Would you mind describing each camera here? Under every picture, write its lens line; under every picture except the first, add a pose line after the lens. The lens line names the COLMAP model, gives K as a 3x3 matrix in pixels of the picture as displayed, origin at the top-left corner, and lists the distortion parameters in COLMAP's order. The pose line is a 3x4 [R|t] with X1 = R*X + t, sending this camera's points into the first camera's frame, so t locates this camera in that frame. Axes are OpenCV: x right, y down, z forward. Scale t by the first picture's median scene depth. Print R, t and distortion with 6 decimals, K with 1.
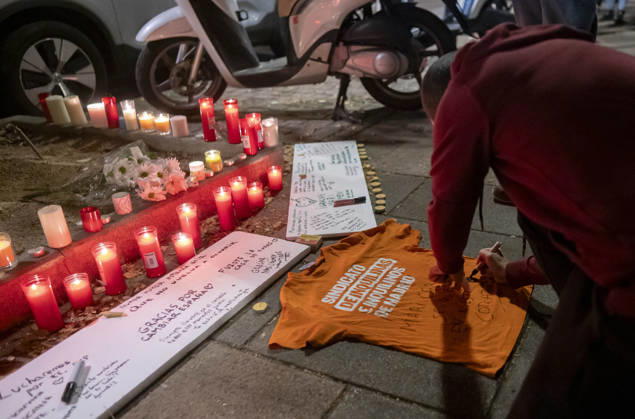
lens RADIAL K [[539.6, 0, 380.4], [0, 539.6, 210.1], [0, 0, 1]] dist [0.002492, 0.018505]
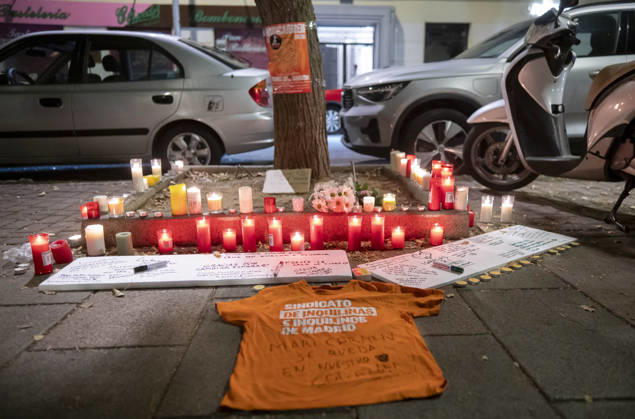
lens RADIAL K [[461.4, 0, 330.4], [0, 461.4, 208.7], [0, 0, 1]] dist [-0.028048, 0.000546]
pose [[0.501651, 0.229485, -0.834076, 0.341645], [-0.374003, 0.926939, 0.030093, -0.041142], [0.780044, 0.296851, 0.550828, 0.231948]]
